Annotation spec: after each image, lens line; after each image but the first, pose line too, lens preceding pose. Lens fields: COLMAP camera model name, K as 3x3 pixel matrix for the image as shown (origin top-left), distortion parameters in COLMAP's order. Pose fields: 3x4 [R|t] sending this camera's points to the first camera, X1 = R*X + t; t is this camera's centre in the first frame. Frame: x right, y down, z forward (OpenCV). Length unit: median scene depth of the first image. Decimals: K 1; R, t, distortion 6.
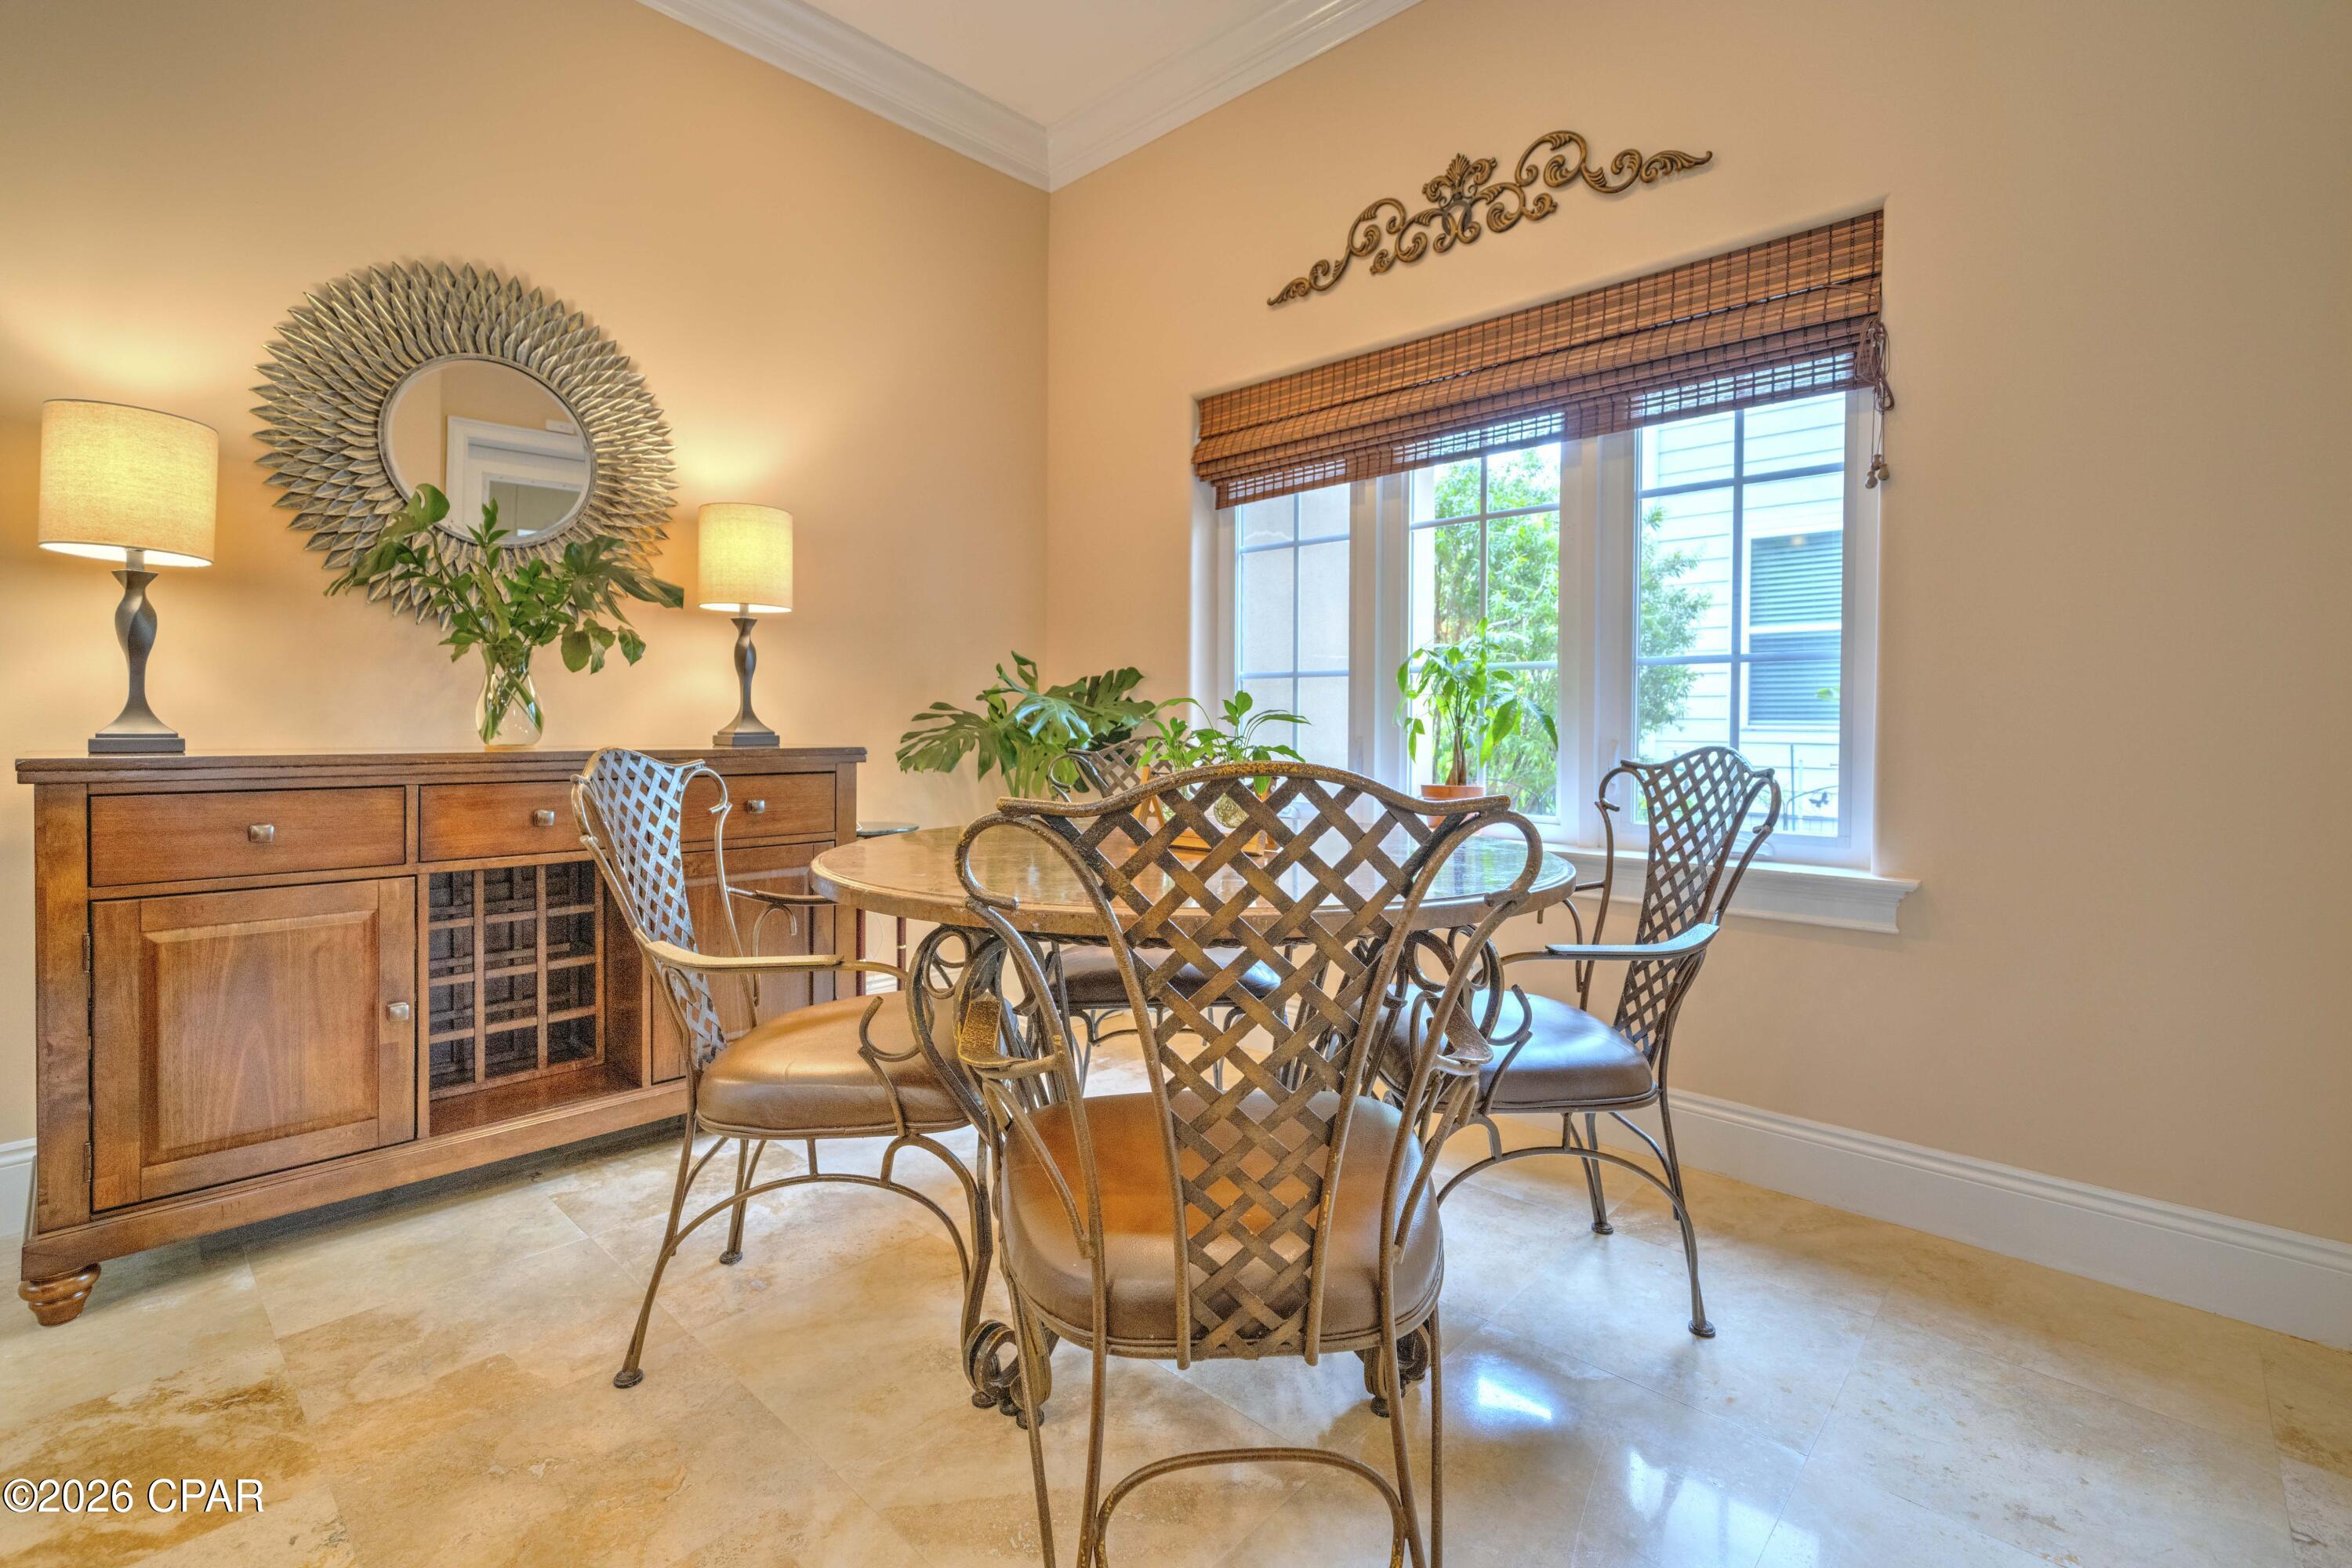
lens RADIAL K [[1052.1, 0, 1171.7], [0, 1052.1, 744.3], [0, 0, 1]] dist [-0.001040, -0.000075]
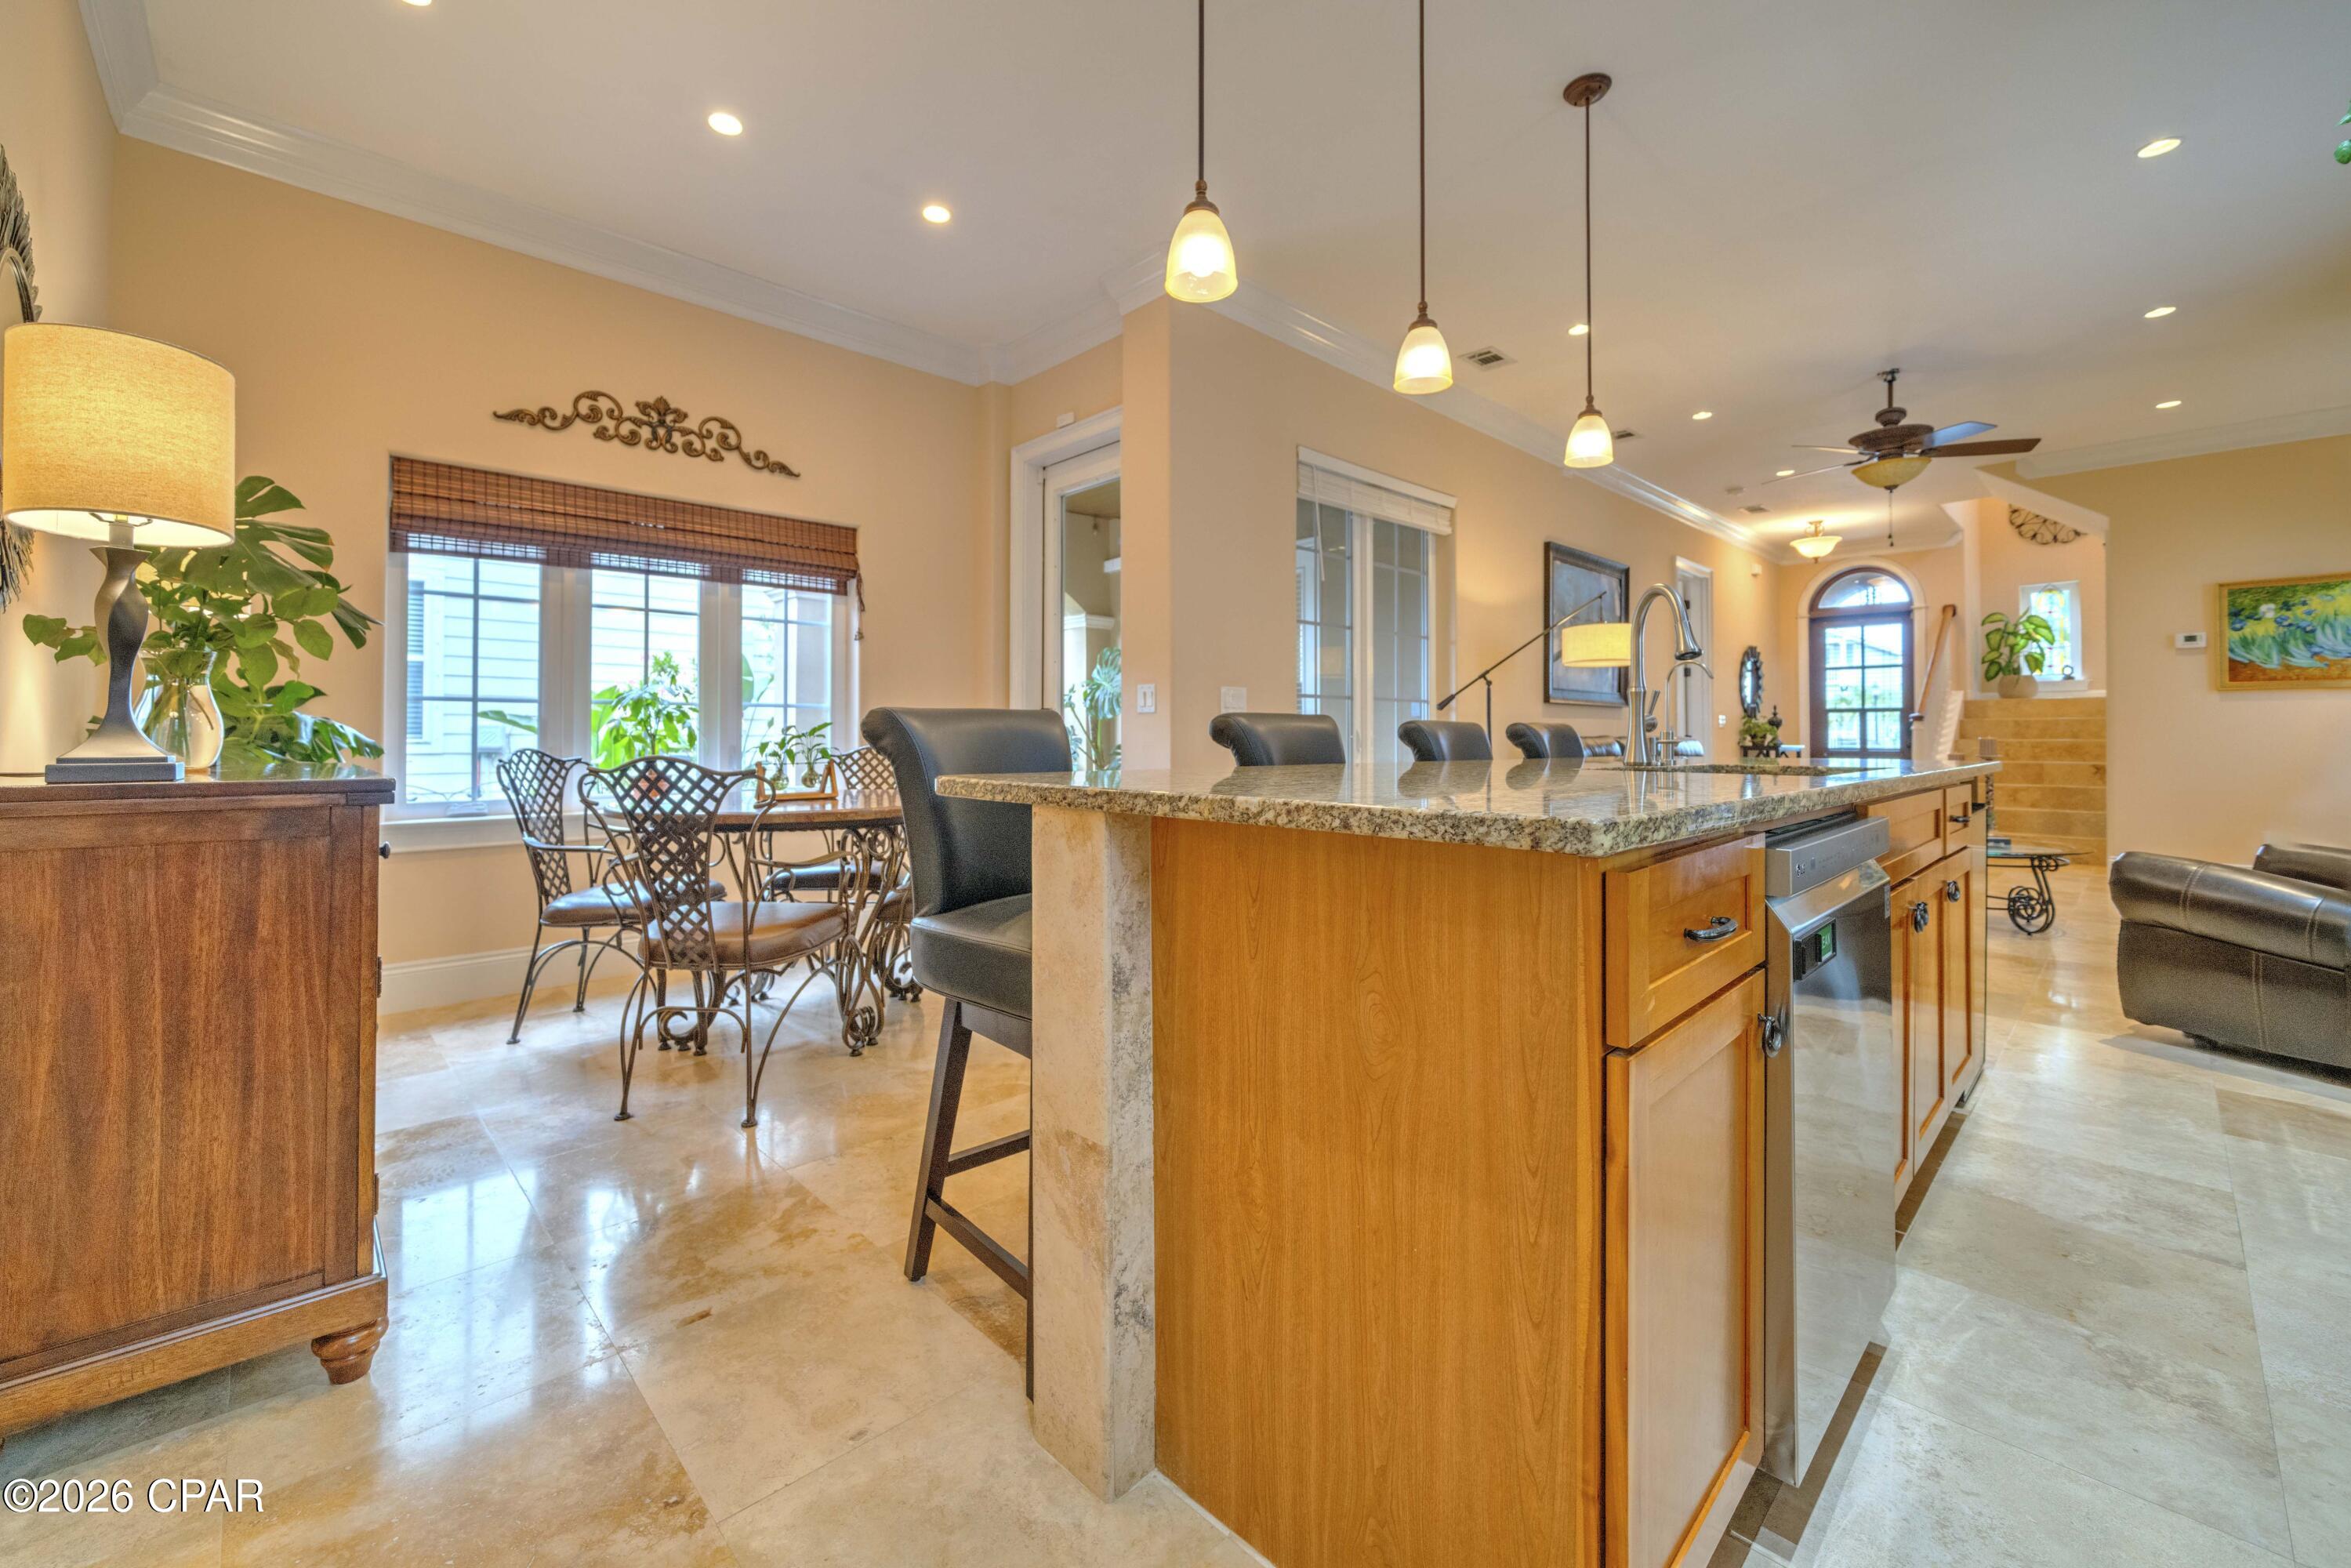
lens RADIAL K [[964.8, 0, 1179.1], [0, 964.8, 721.3], [0, 0, 1]] dist [-0.001013, 0.000083]
pose [[0.030304, 0.015971, 0.999413, -1.232209], [0.021293, 0.999635, -0.016620, -0.005883], [-0.999314, 0.021784, 0.029953, 0.152756]]
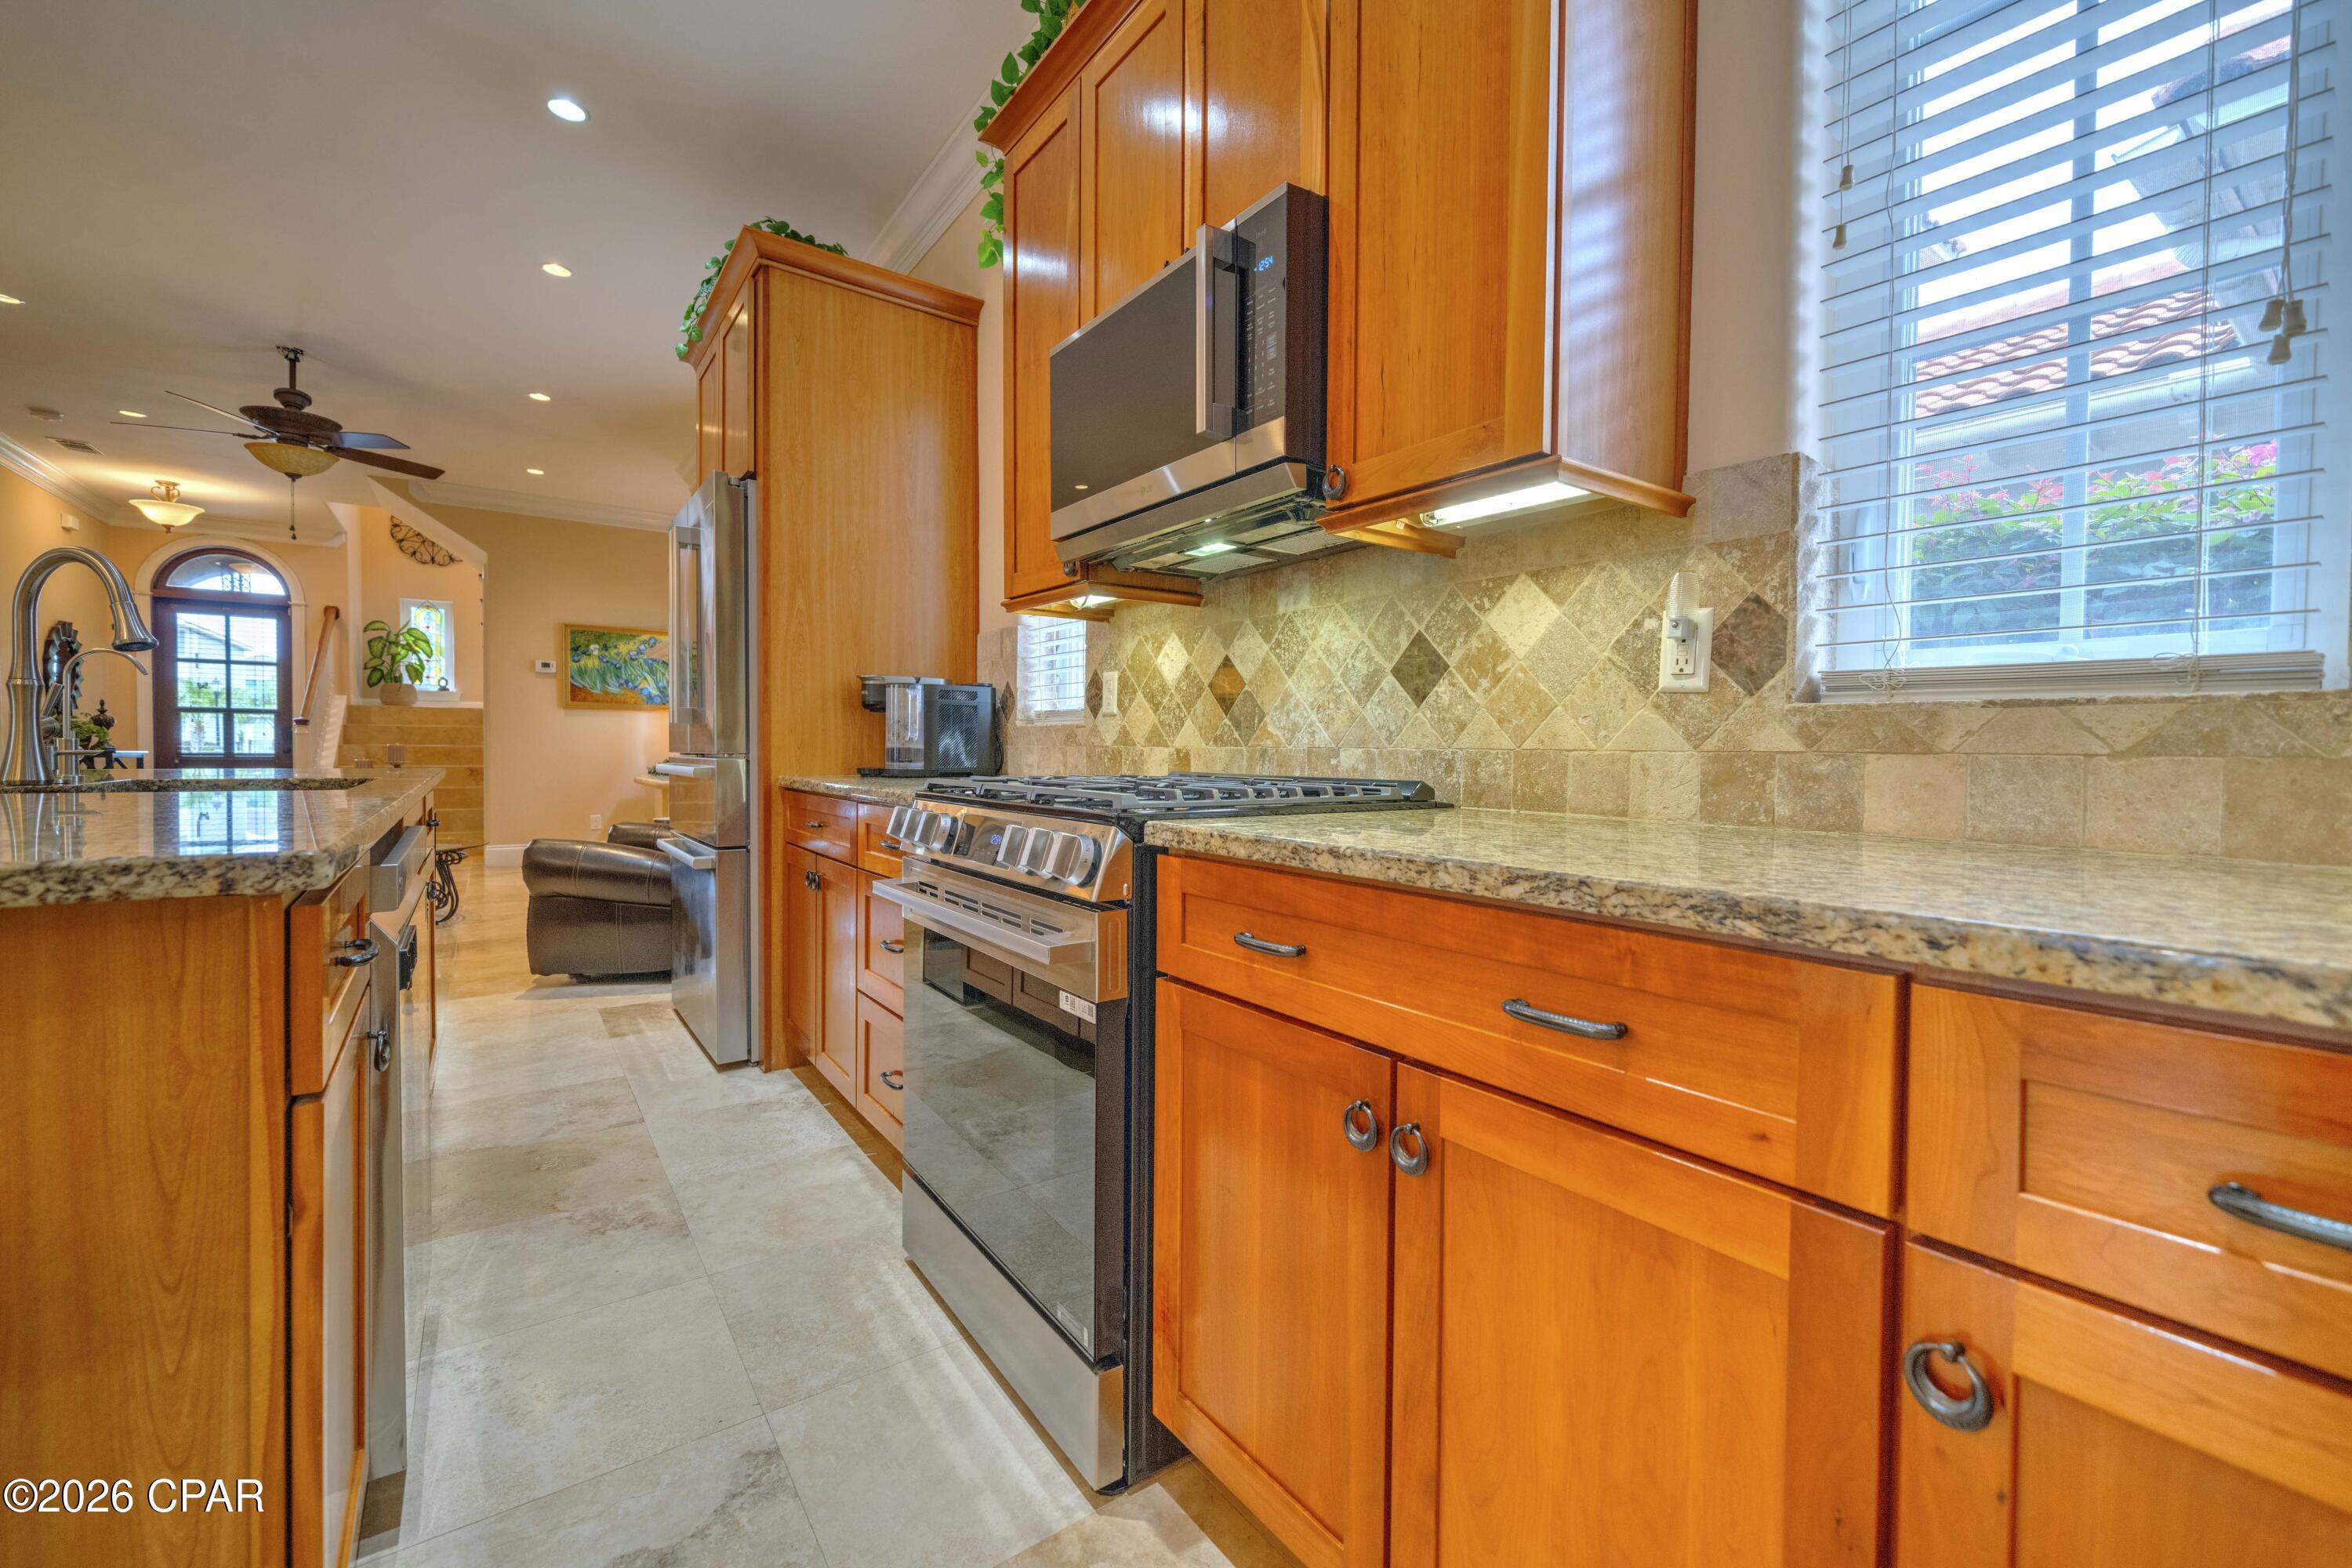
lens RADIAL K [[940.3, 0, 1188.3], [0, 940.3, 771.7], [0, 0, 1]] dist [-0.000013, 0.000093]
pose [[-0.985603, -0.014102, 0.168488, -1.220524], [-0.006479, 0.998934, 0.045711, -0.014172], [-0.168953, 0.043961, -0.984643, 0.253492]]
